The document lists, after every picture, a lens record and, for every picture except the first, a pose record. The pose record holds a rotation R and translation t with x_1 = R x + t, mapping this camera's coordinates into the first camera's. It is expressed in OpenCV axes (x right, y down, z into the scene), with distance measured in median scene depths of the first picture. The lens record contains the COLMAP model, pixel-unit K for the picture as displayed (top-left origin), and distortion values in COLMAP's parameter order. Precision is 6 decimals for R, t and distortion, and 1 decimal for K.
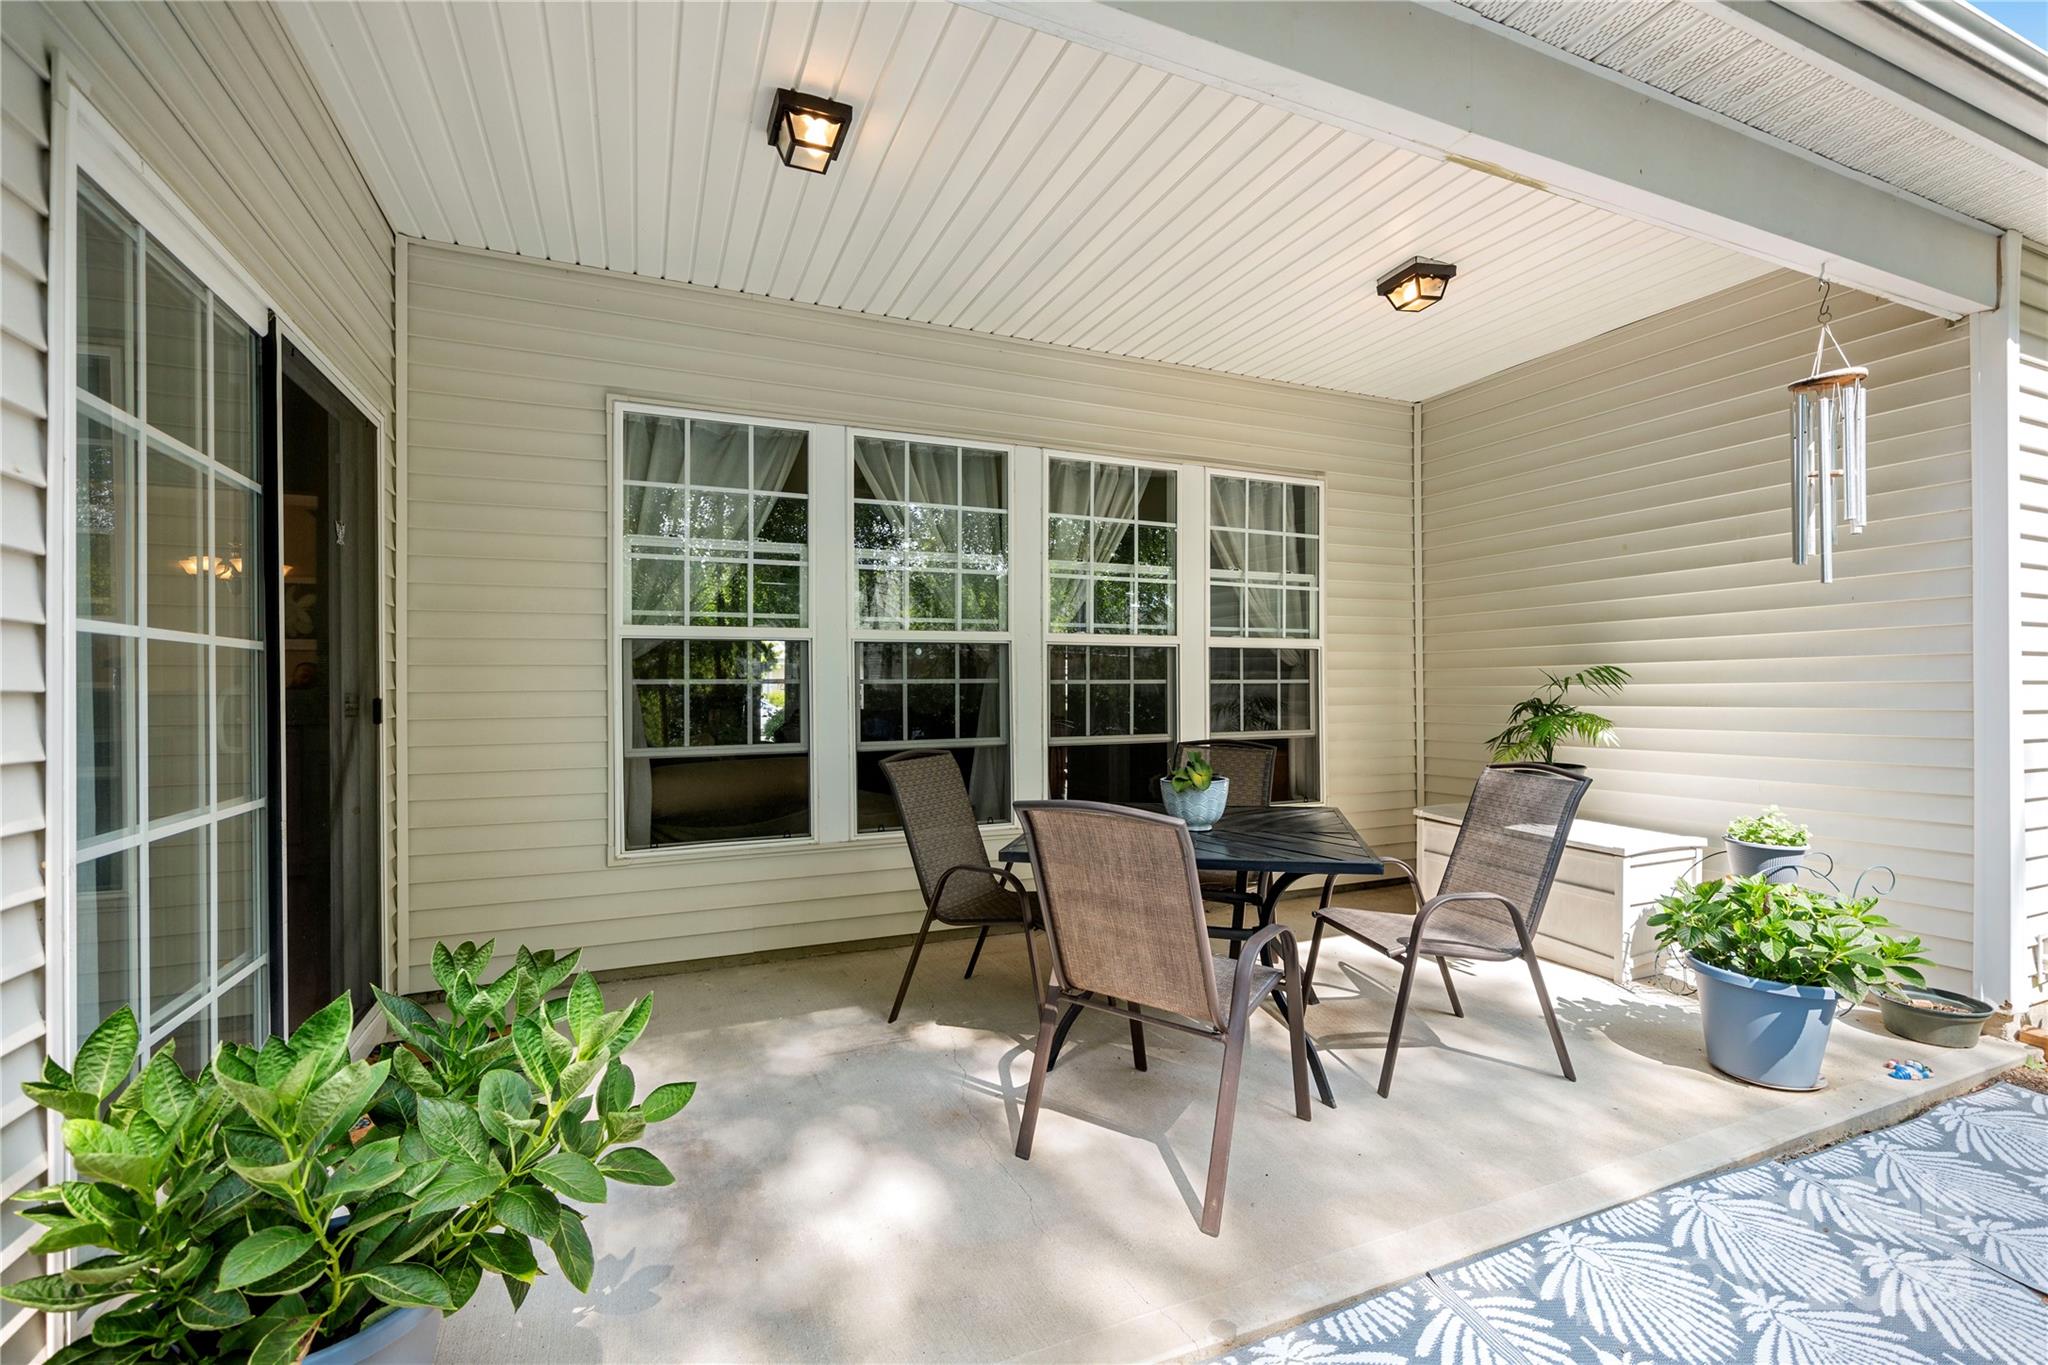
lens RADIAL K [[878.1, 0, 1024.0], [0, 878.1, 682.5], [0, 0, 1]] dist [-0.001468, -0.000031]
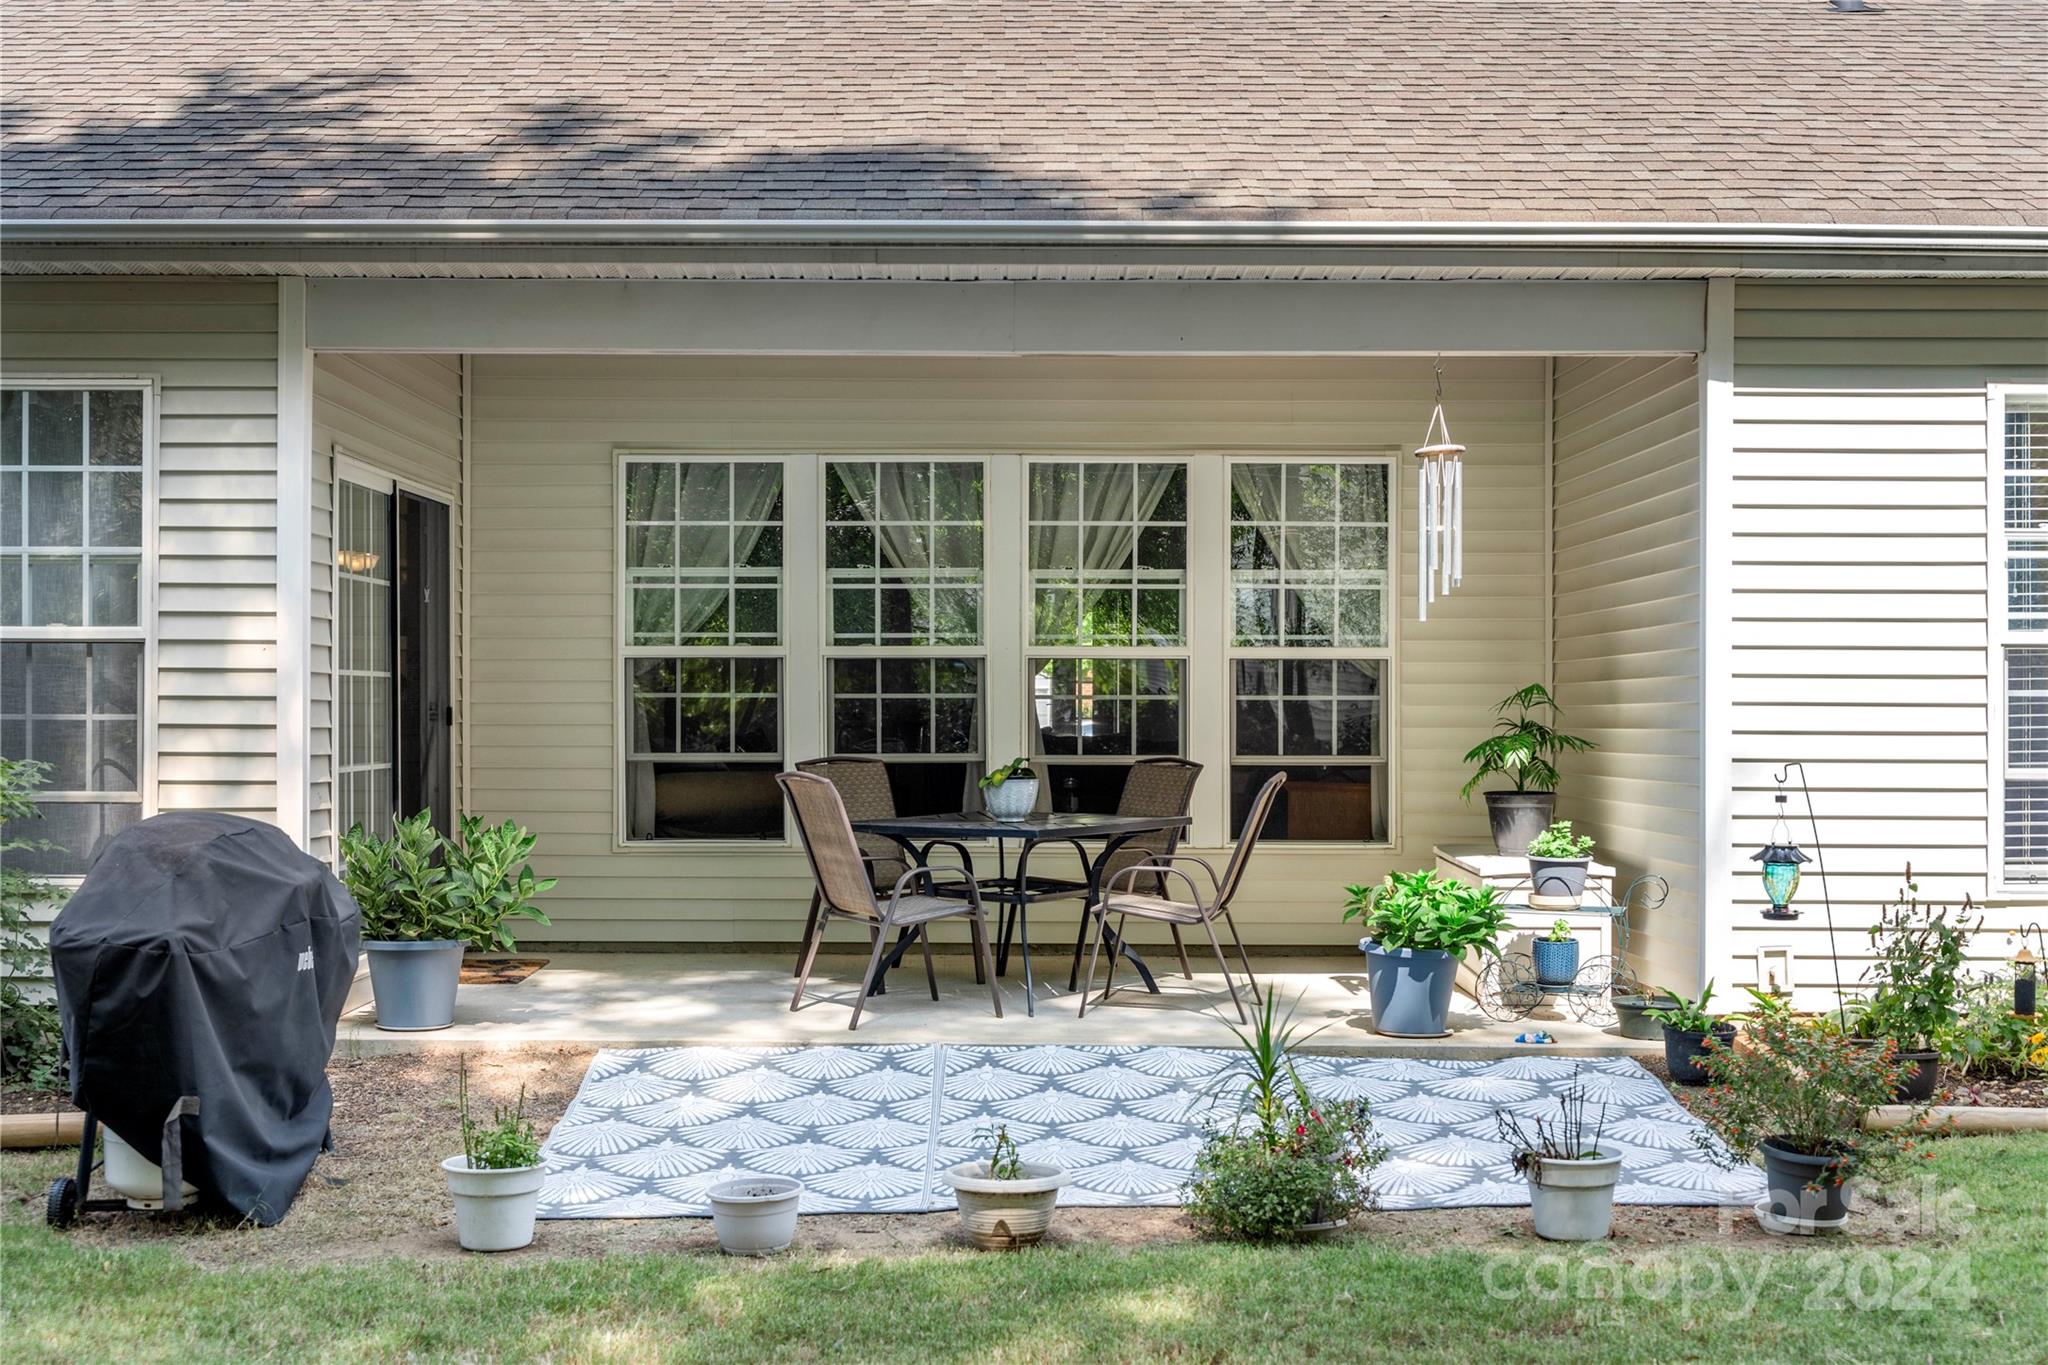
lens RADIAL K [[2375.4, 0, 1024.0], [0, 2375.4, 682.5], [0, 0, 1]] dist [-0.005233, 0.016981]
pose [[0.917784, 0.002567, -0.397073, 1.188025], [-0.004116, 0.999987, -0.003047, -0.009879], [0.397060, 0.004431, 0.917782, -1.557863]]
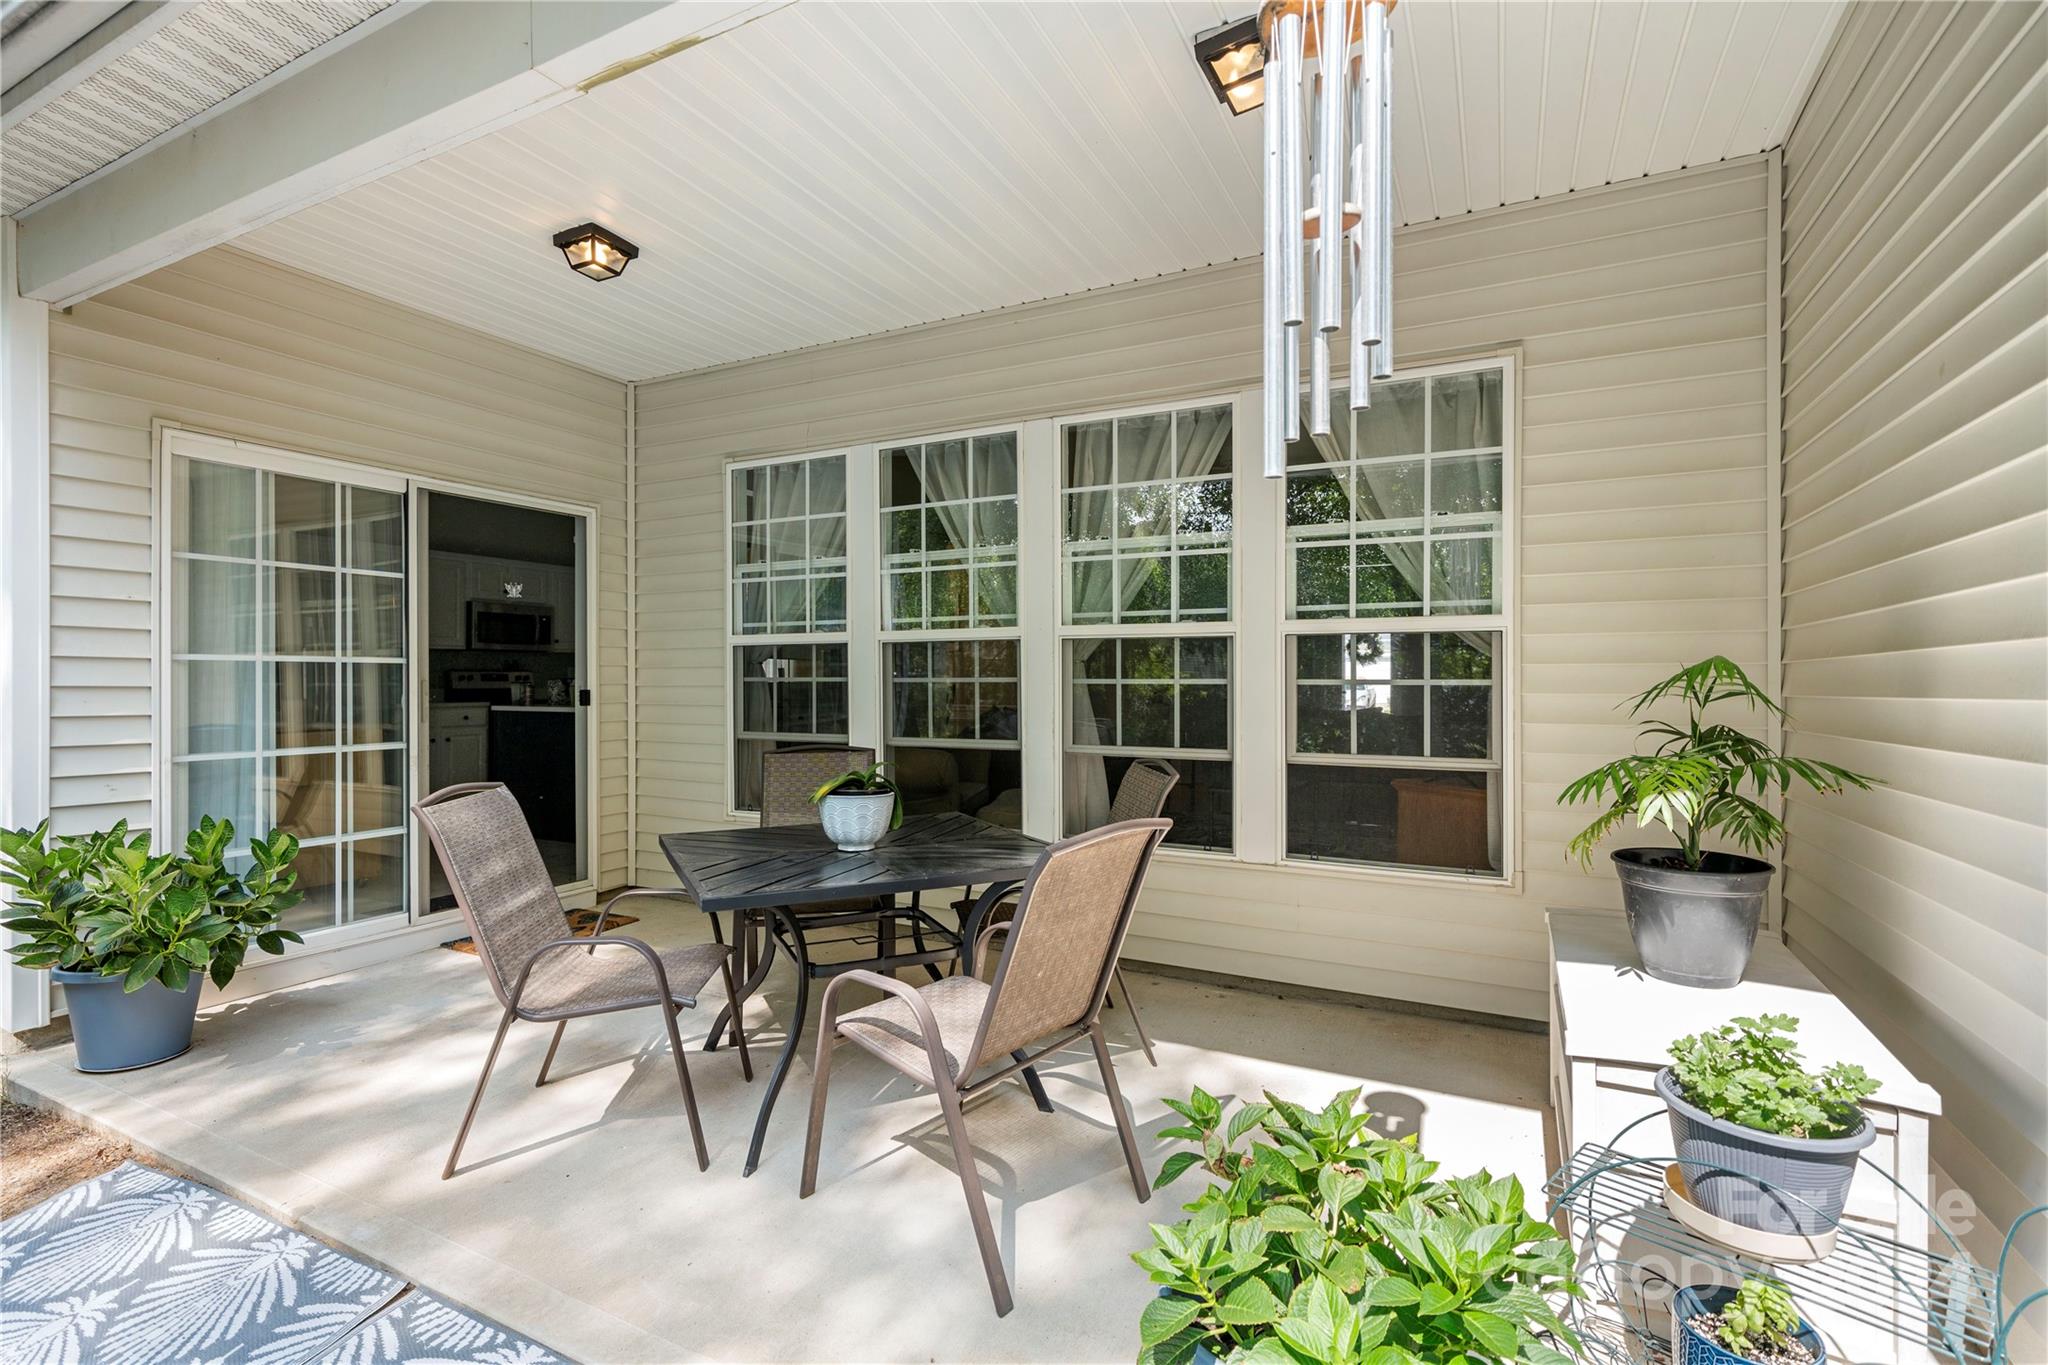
lens RADIAL K [[953.2, 0, 1015.9], [0, 953.2, 675.5], [0, 0, 1]] dist [0.002032, -0.000323]
pose [[0.634931, 0.000347, -0.772569, 0.830684], [-0.003672, 0.999990, -0.002568, -0.004421], [0.772560, 0.004467, 0.634926, 0.405289]]
